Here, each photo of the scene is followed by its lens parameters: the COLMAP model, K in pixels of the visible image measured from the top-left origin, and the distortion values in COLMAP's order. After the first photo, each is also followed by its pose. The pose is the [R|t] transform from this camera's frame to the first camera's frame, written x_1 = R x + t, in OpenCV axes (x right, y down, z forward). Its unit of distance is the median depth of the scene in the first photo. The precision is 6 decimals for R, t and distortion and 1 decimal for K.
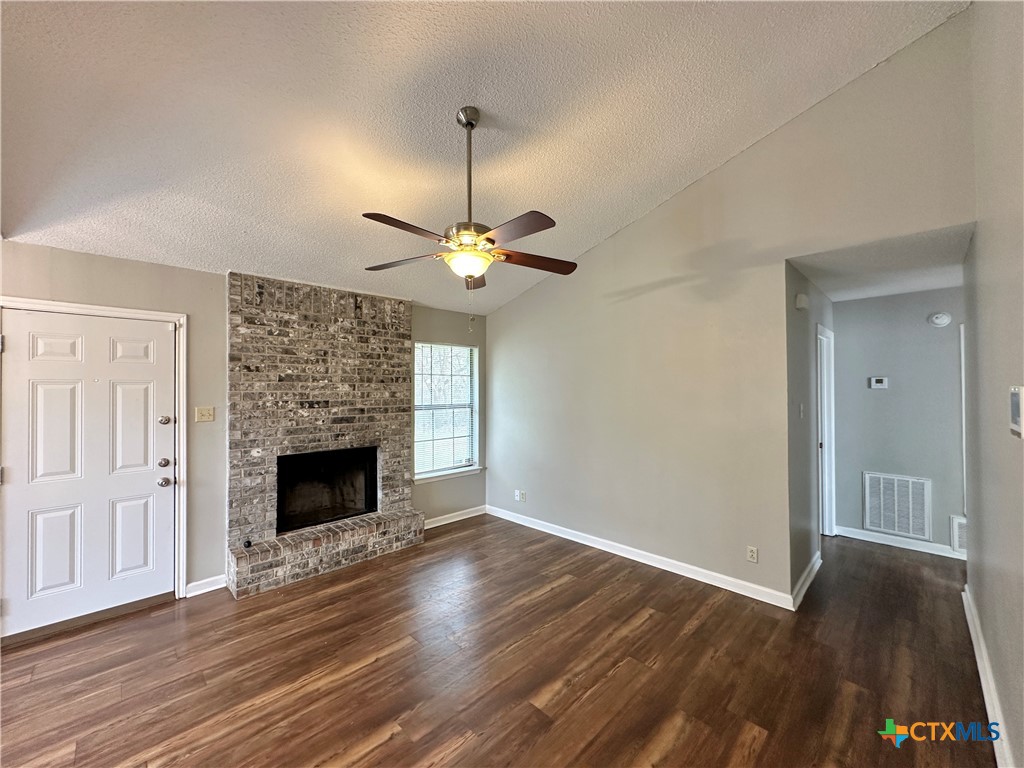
lens RADIAL K [[406.3, 0, 512.5], [0, 406.3, 384.1], [0, 0, 1]] dist [-0.001602, 0.000555]
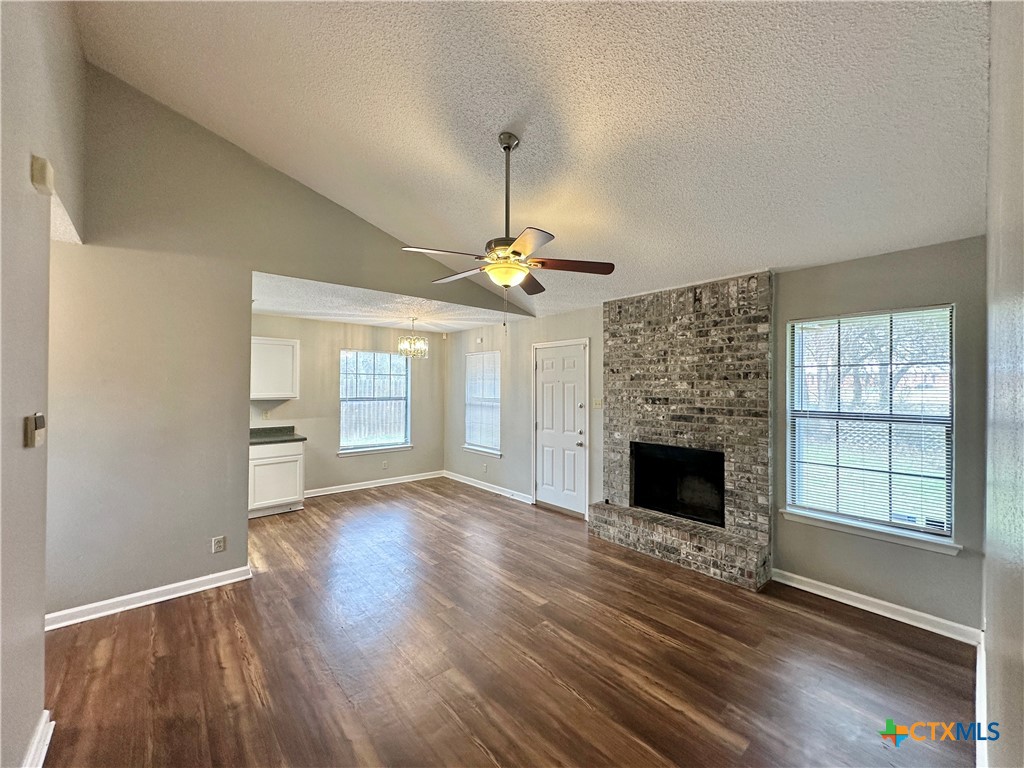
lens RADIAL K [[406.3, 0, 512.5], [0, 406.3, 384.1], [0, 0, 1]] dist [-0.001602, 0.000555]
pose [[-0.062297, -0.001932, -0.998056, 0.623273], [0.009219, 0.999954, -0.002511, 0.004115], [0.998015, -0.009357, -0.062277, 0.673018]]
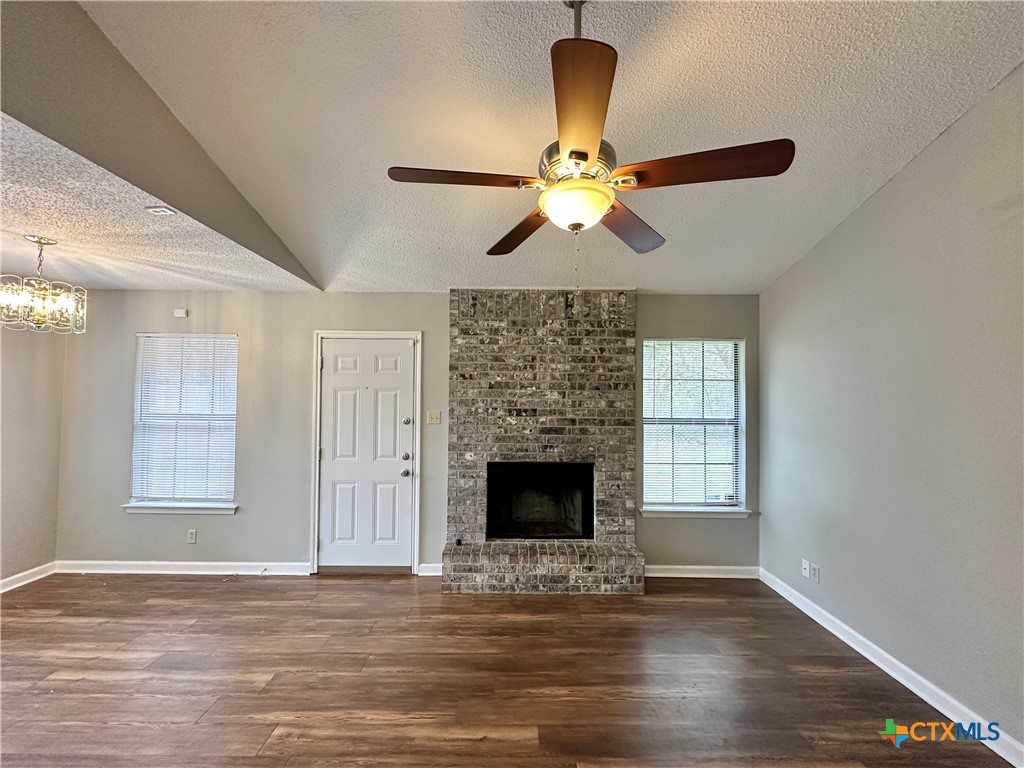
lens RADIAL K [[406.3, 0, 512.5], [0, 406.3, 384.1], [0, 0, 1]] dist [-0.001602, 0.000555]
pose [[0.713350, -0.008158, -0.700761, 0.169529], [-0.003101, 0.999886, -0.014797, -0.002693], [0.700801, 0.012728, 0.713243, 0.292634]]
